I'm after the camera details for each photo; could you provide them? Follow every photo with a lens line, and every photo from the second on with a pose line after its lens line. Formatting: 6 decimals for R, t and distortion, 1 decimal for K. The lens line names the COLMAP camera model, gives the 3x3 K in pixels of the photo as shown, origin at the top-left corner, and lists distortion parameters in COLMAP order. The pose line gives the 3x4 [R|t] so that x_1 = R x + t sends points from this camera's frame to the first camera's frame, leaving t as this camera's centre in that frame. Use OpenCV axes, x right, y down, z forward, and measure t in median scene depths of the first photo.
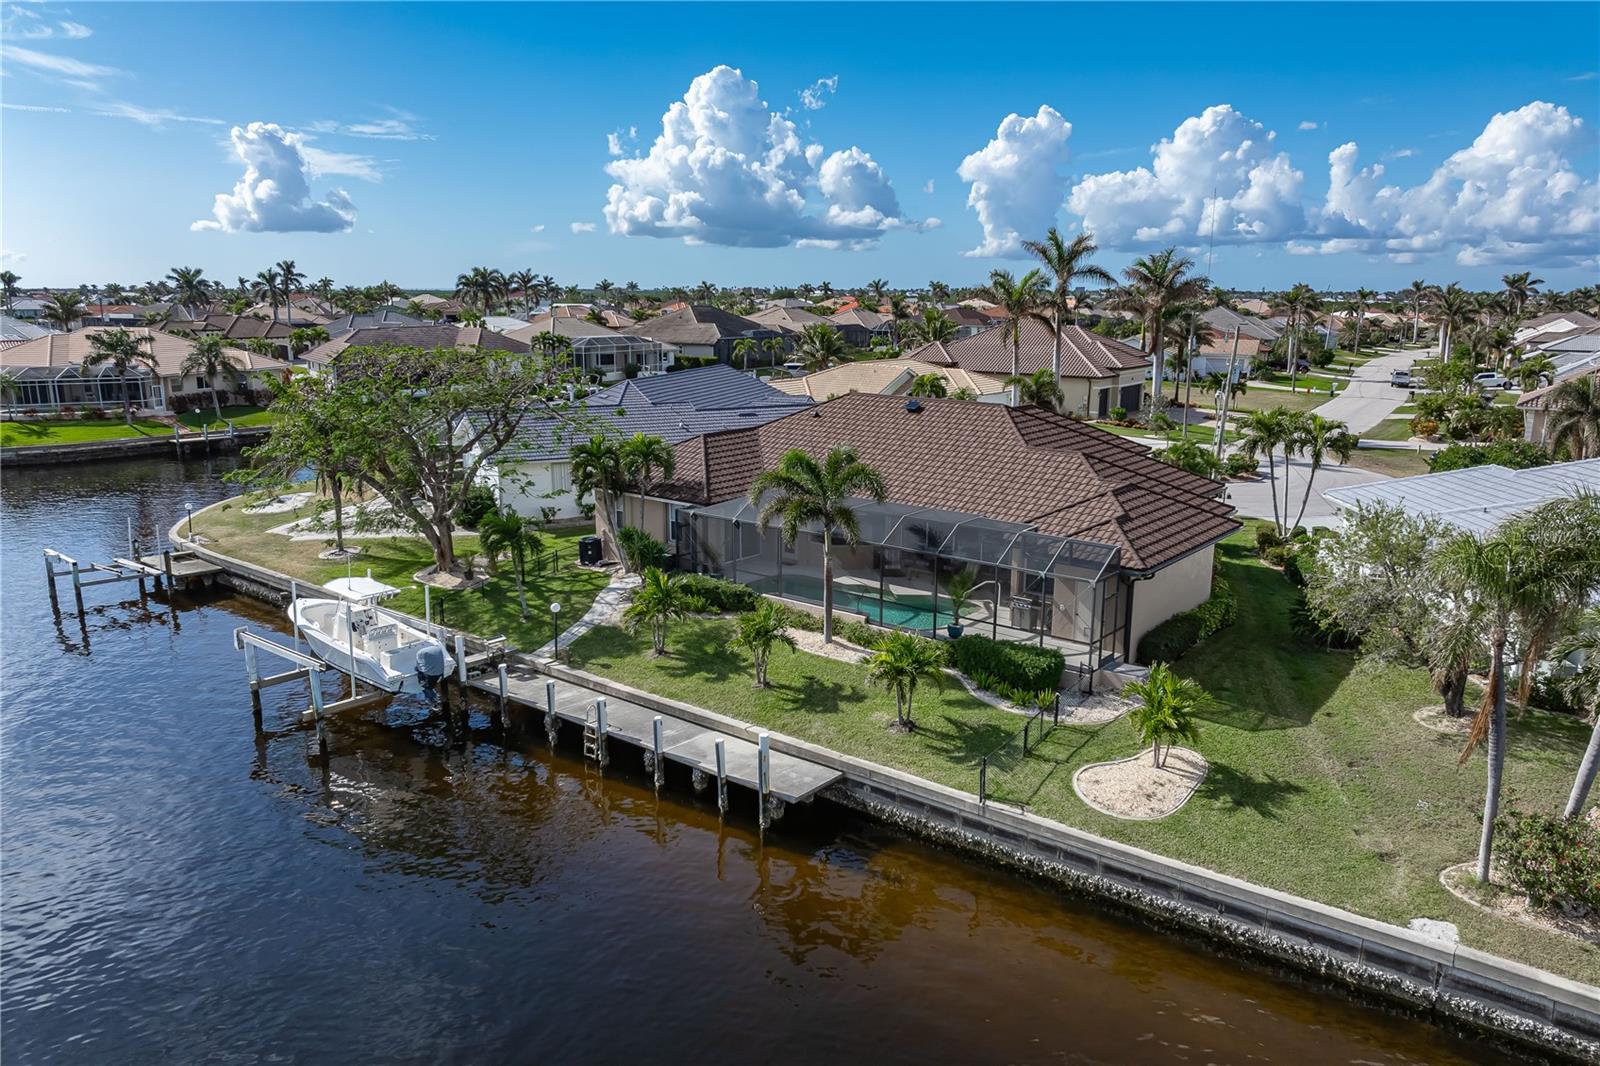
lens RADIAL K [[1126.8, 0, 806.0], [0, 1126.8, 548.5], [0, 0, 1]] dist [-0.028769, 0.011977]
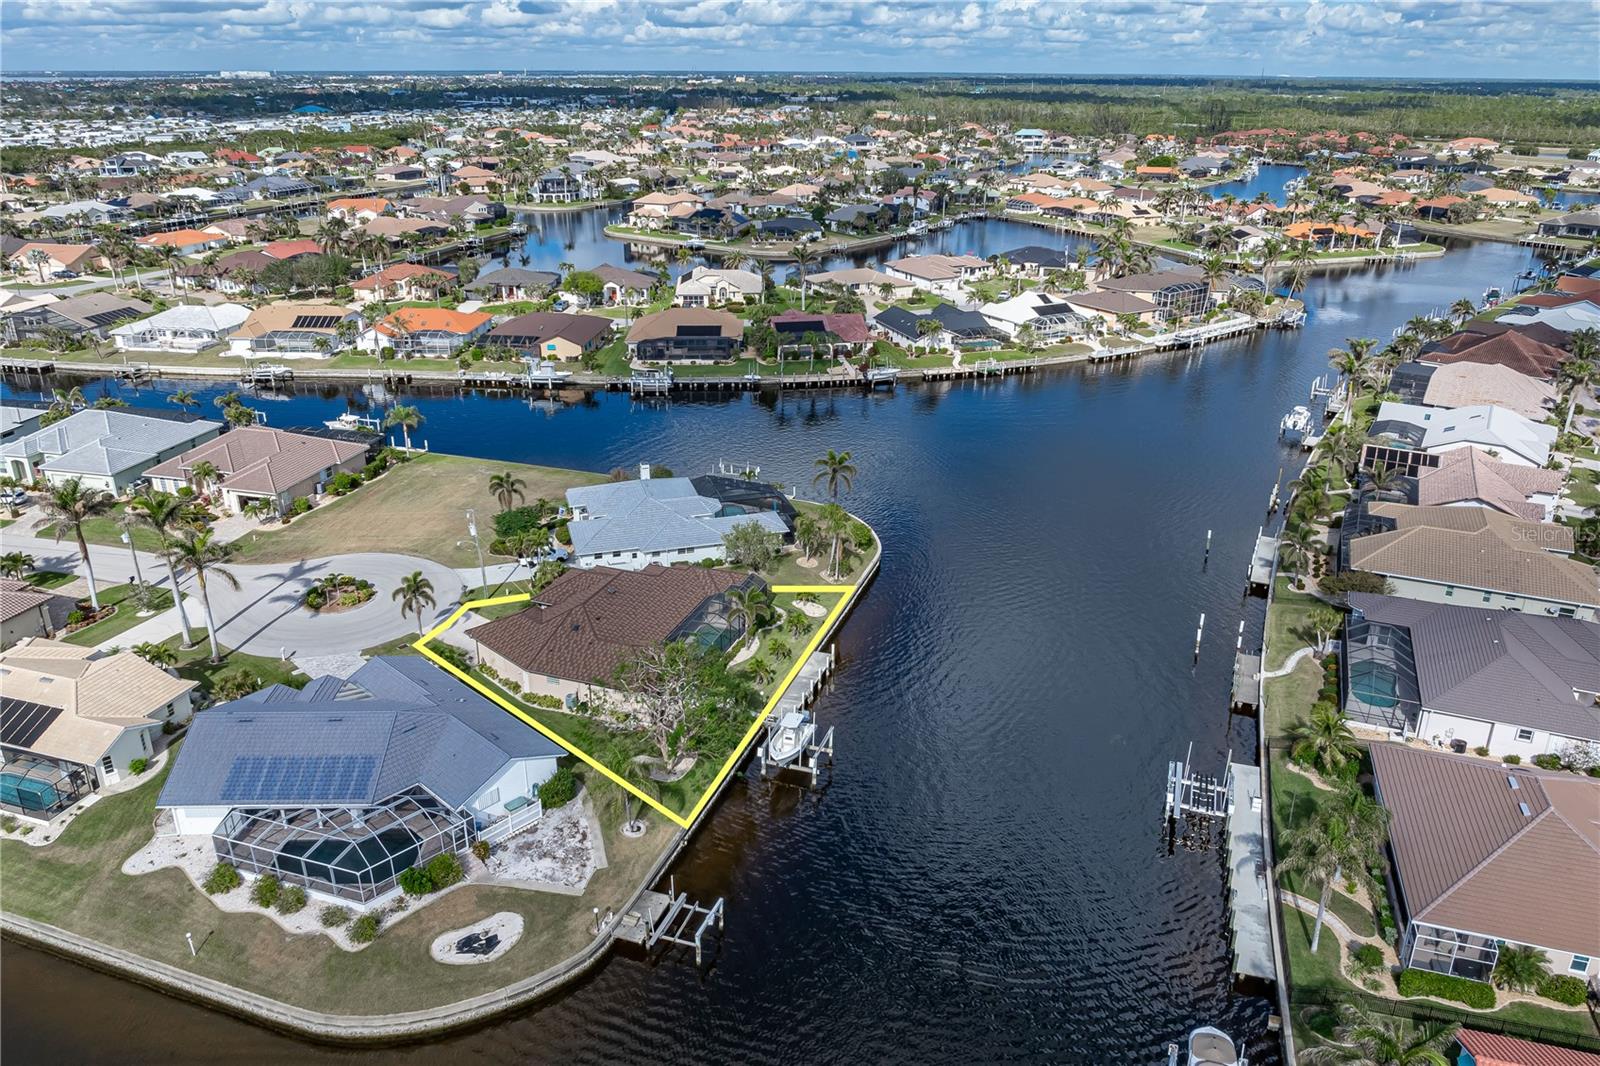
lens RADIAL K [[1128.6, 0, 797.8], [0, 1128.6, 508.3], [0, 0, 1]] dist [-0.027581, 0.012309]
pose [[-0.325946, -0.352602, 0.877172, -2.637942], [0.206736, 0.878802, 0.430077, -1.578996], [-0.922507, 0.321525, -0.213547, 1.485630]]
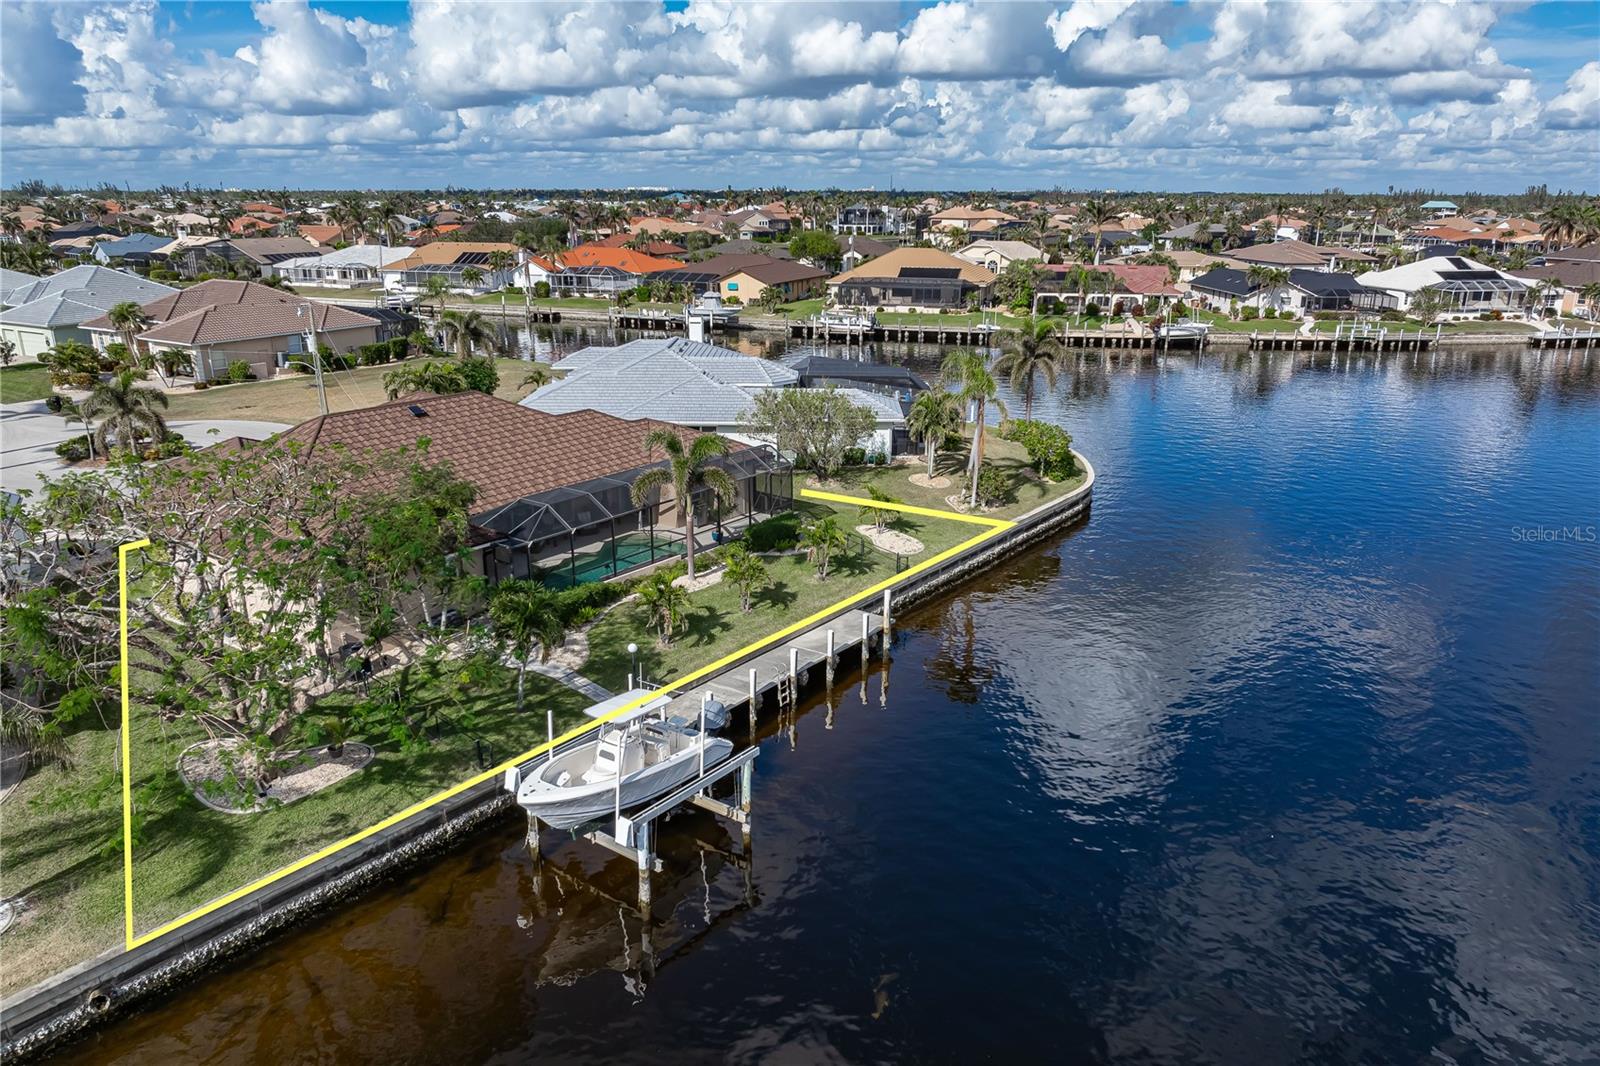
lens RADIAL K [[1126.6, 0, 799.4], [0, 1126.6, 562.8], [0, 0, 1]] dist [-0.020787, 0.004101]
pose [[-0.022389, -0.320482, 0.946990, -1.286771], [0.221221, 0.922159, 0.317308, -0.340655], [-0.974967, 0.216598, 0.050251, 0.870638]]
